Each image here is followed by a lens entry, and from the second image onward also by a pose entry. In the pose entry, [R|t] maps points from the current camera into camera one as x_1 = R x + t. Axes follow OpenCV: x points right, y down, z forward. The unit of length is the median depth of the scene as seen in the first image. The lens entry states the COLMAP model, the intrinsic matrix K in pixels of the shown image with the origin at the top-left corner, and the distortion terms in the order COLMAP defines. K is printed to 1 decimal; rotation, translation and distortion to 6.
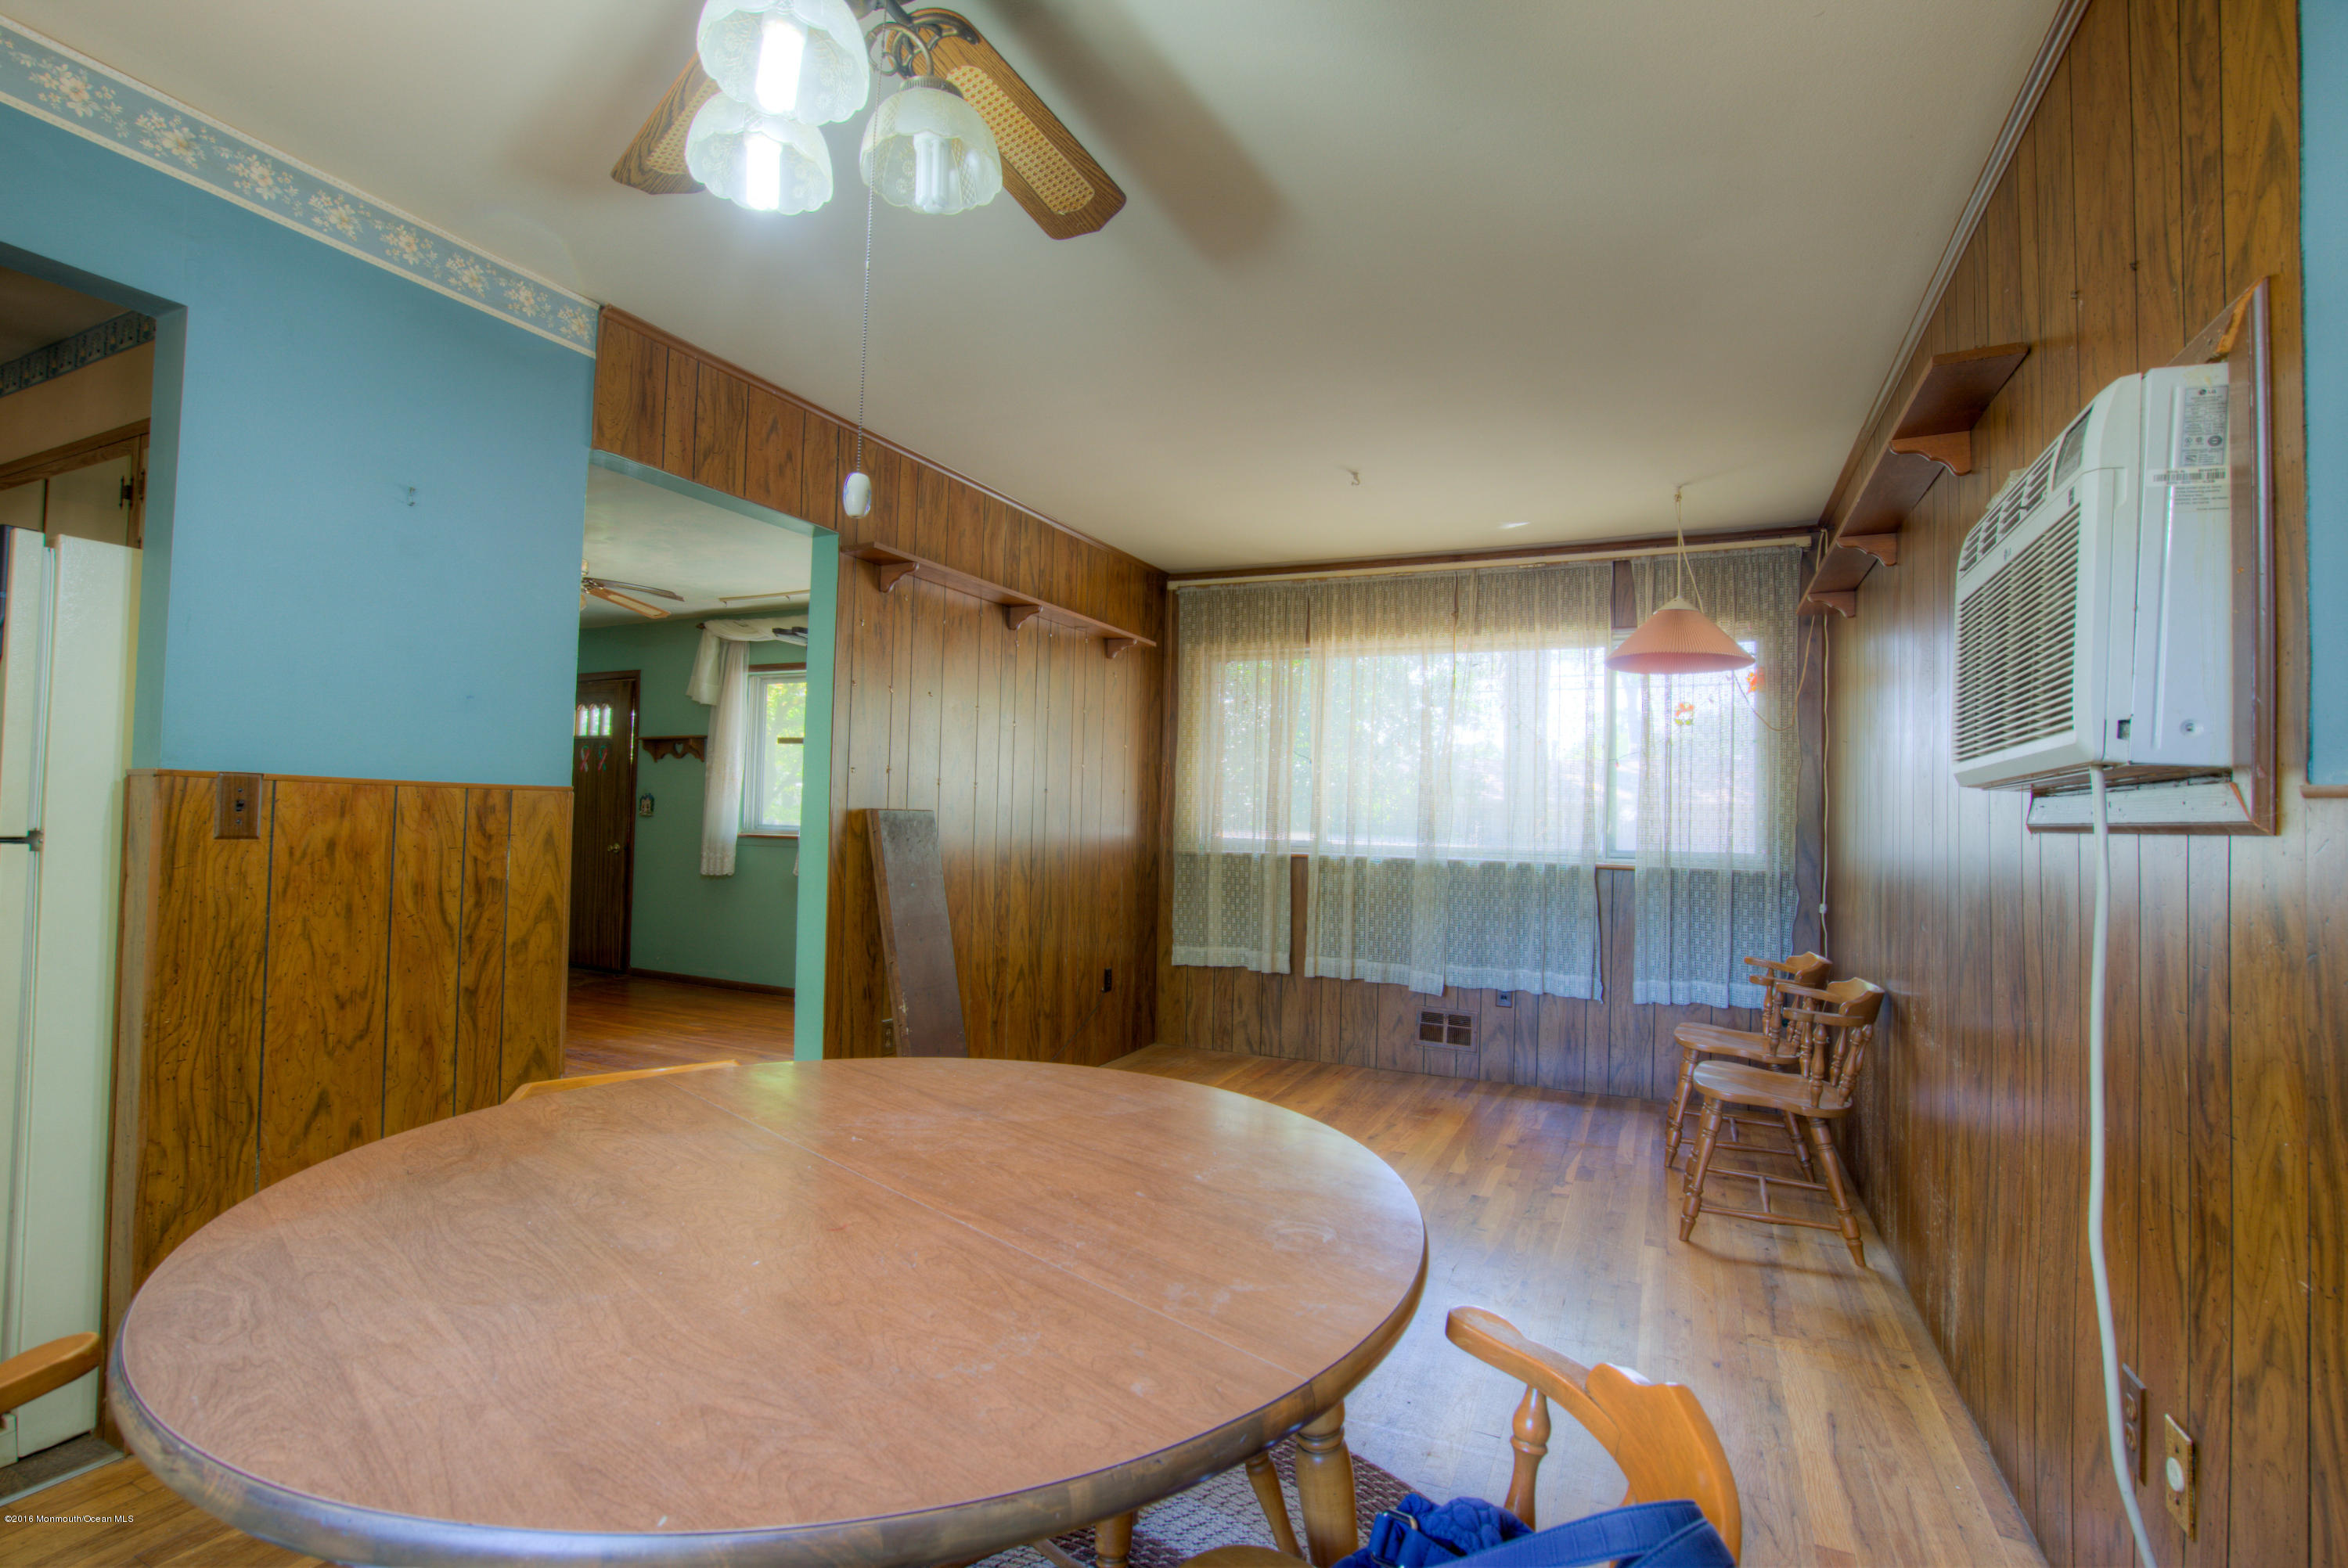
lens RADIAL K [[1052.1, 0, 1174.0], [0, 1052.1, 784.0], [0, 0, 1]] dist [-0.054456, 0.018573]
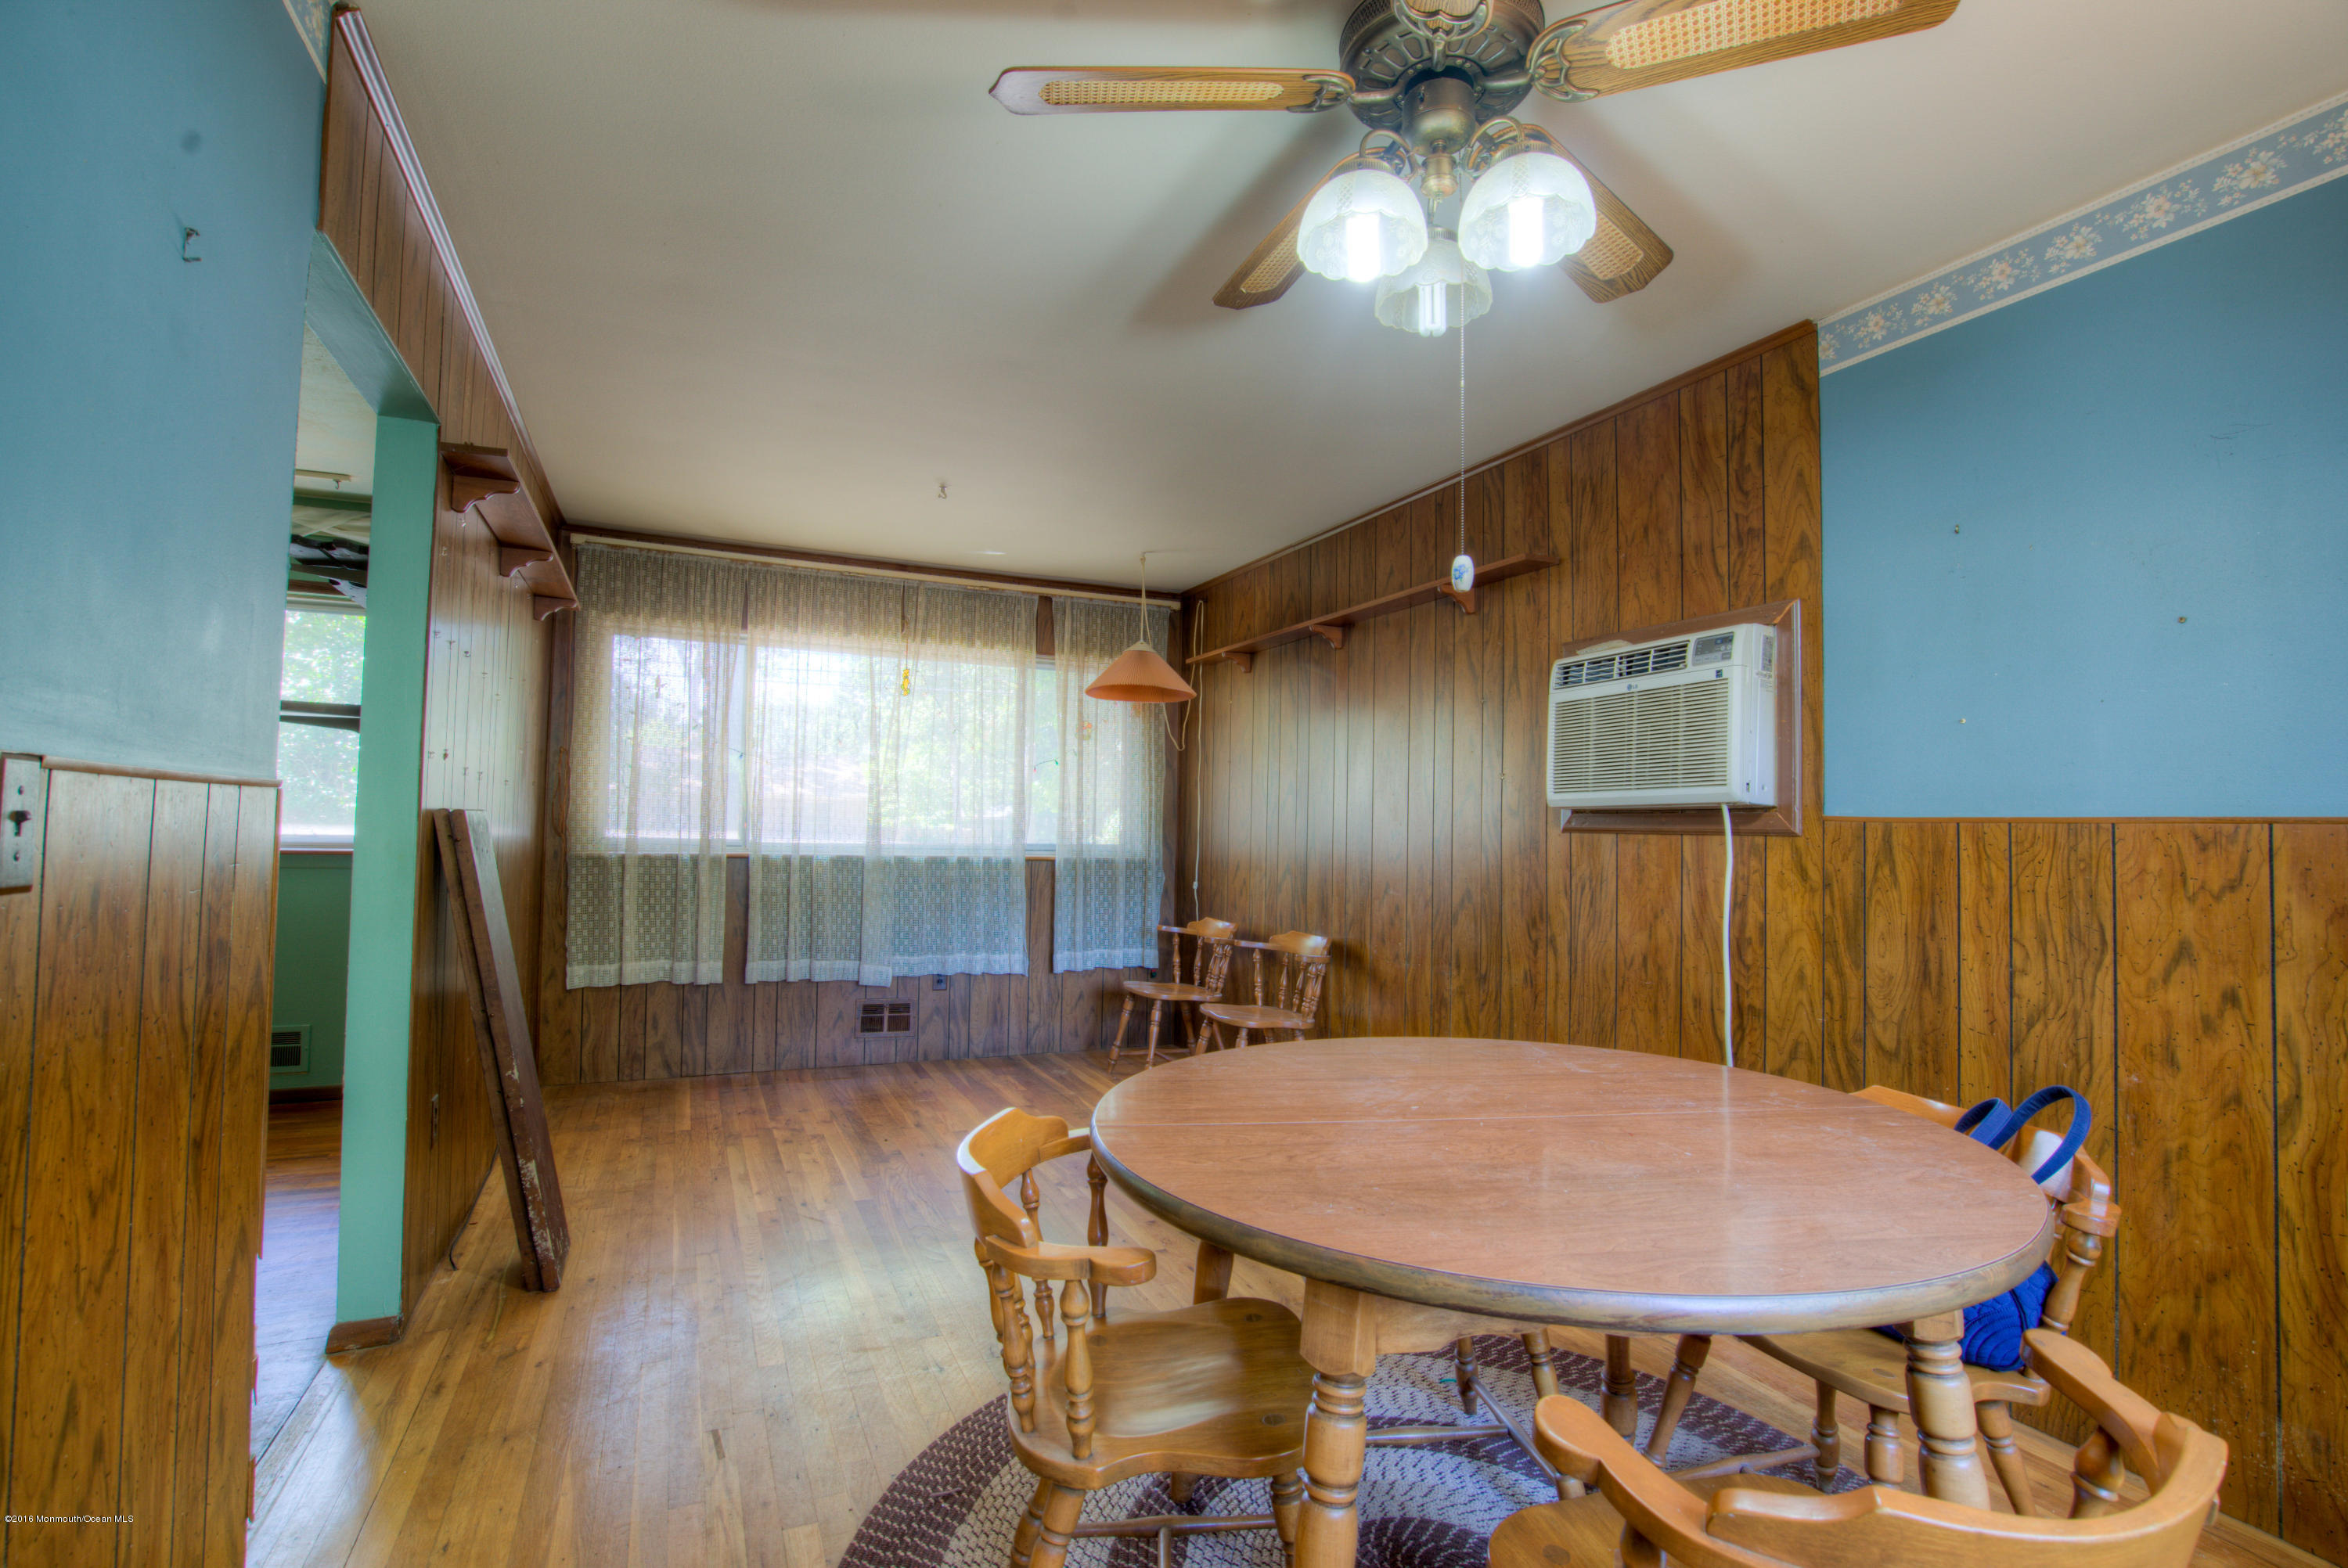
lens RADIAL K [[1052.1, 0, 1174.0], [0, 1052.1, 784.0], [0, 0, 1]] dist [-0.054456, 0.018573]
pose [[0.656229, 0.022870, 0.754215, -0.345262], [-0.030070, 0.999539, -0.004145, -0.003263], [-0.753962, -0.019960, 0.656614, 0.105414]]
